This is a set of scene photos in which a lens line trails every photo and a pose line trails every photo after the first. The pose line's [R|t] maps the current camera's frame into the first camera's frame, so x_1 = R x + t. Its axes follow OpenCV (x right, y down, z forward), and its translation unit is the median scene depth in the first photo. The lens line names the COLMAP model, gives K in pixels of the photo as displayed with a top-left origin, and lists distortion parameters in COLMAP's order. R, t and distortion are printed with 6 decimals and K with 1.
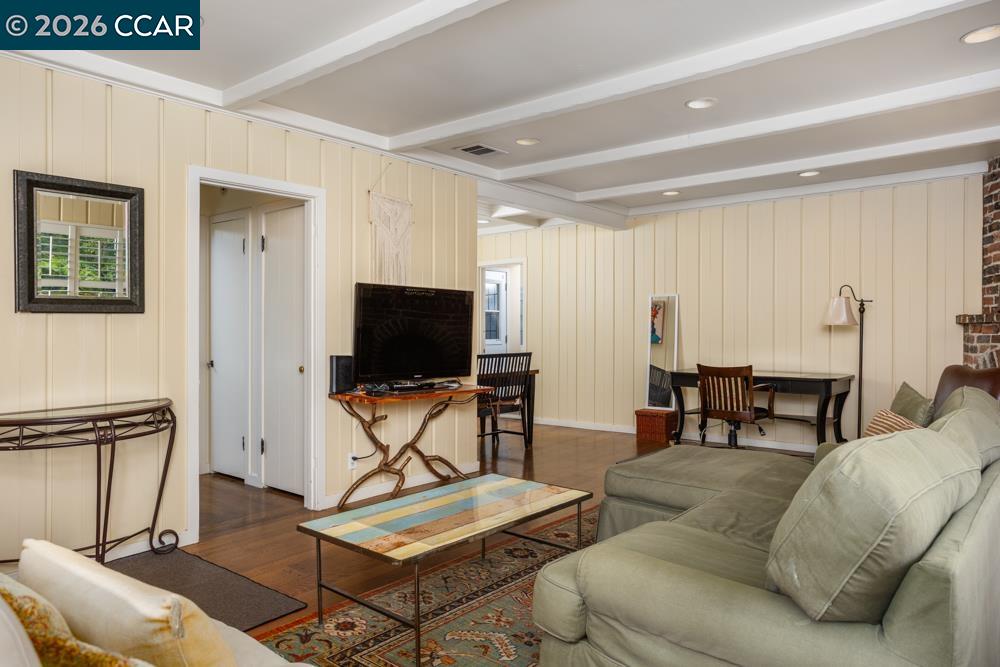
lens RADIAL K [[652.9, 0, 500.0], [0, 652.9, 333.5], [0, 0, 1]] dist [-0.022268, 0.001773]
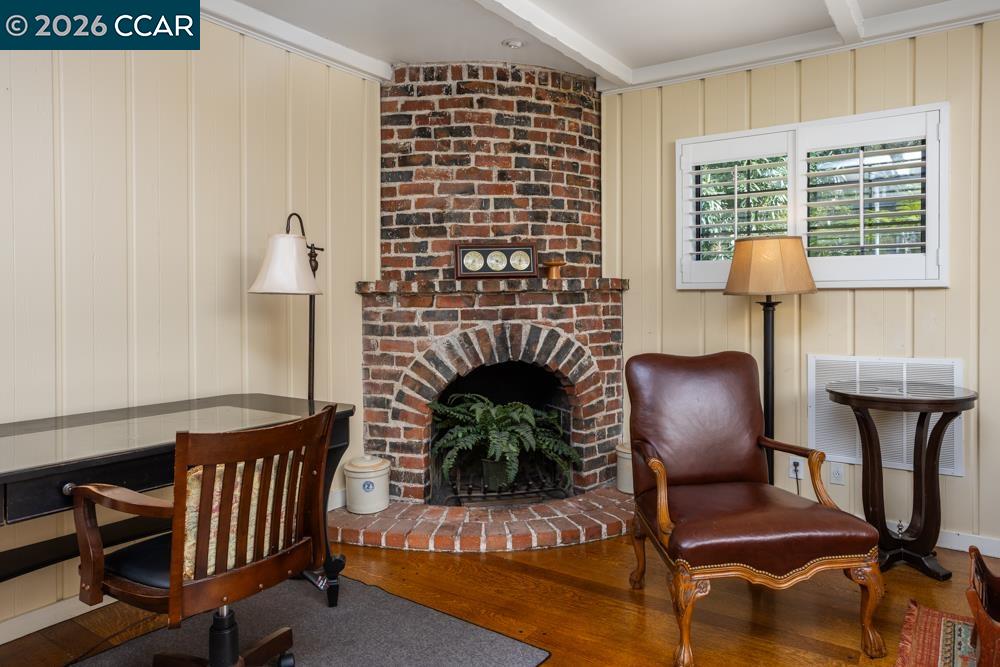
lens RADIAL K [[662.4, 0, 522.6], [0, 662.4, 303.4], [0, 0, 1]] dist [-0.021060, 0.001153]
pose [[-0.100622, -0.001635, 0.994923, 0.023418], [0.011524, 0.999930, 0.002808, -0.008067], [-0.994858, 0.011748, -0.100596, 1.409931]]
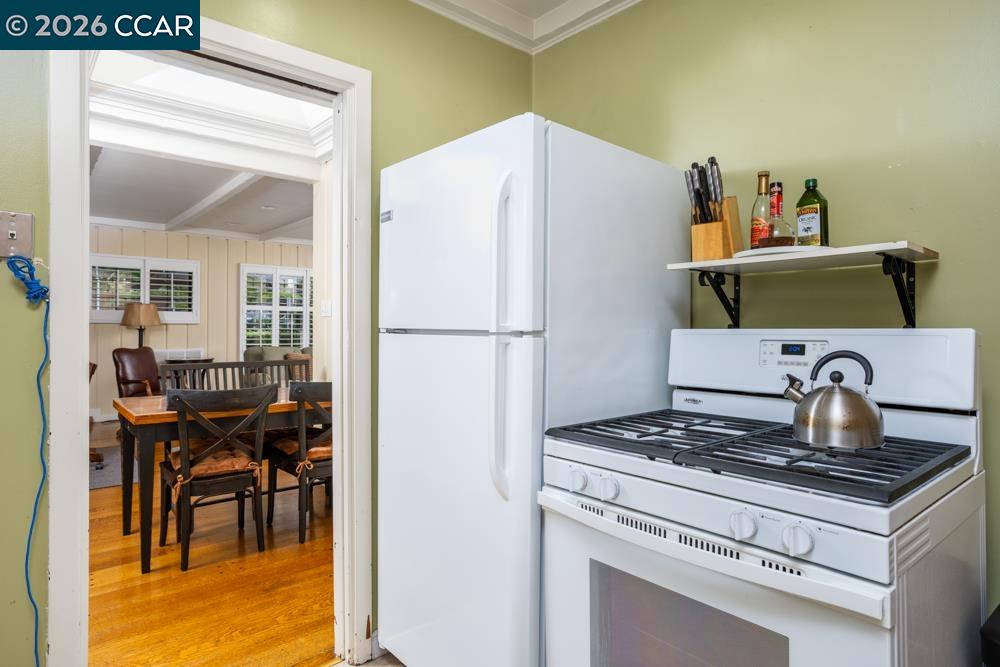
lens RADIAL K [[544.8, 0, 500.0], [0, 544.8, 333.5], [0, 0, 1]] dist [-0.001610, 0.000655]
pose [[-0.984273, 0.004369, 0.176602, -0.705163], [0.005964, 0.999946, 0.008502, 0.005607], [-0.176556, 0.009421, -0.984246, 2.671263]]
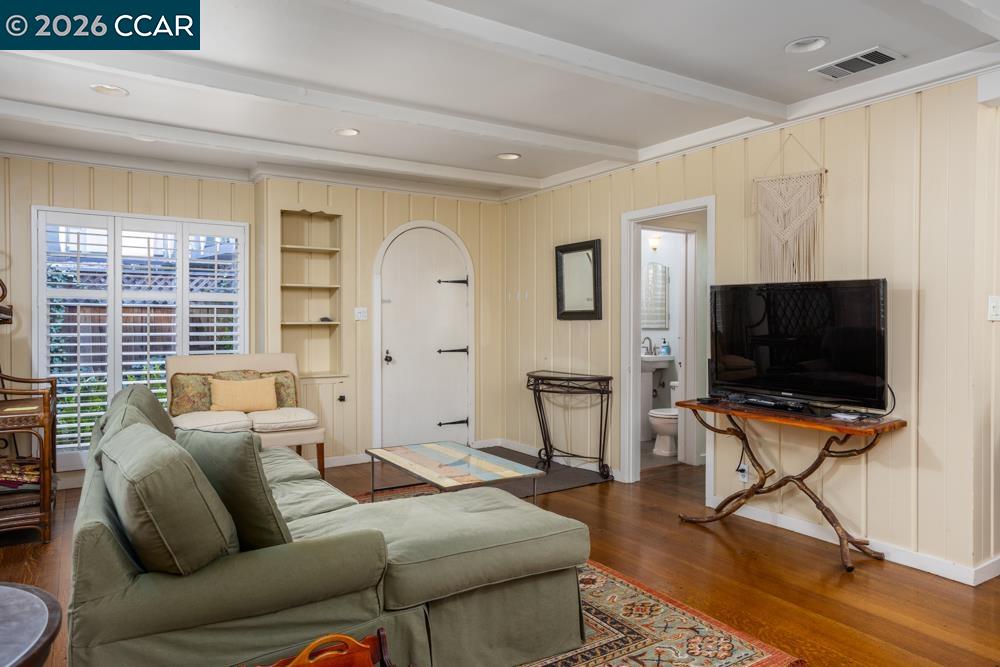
lens RADIAL K [[652.9, 0, 500.0], [0, 652.9, 333.5], [0, 0, 1]] dist [-0.022268, 0.001773]
pose [[-0.295364, 0.021320, -0.955147, 0.984988], [-0.008162, 0.999658, 0.024838, -0.033868], [0.955350, 0.015132, -0.295089, 1.202743]]
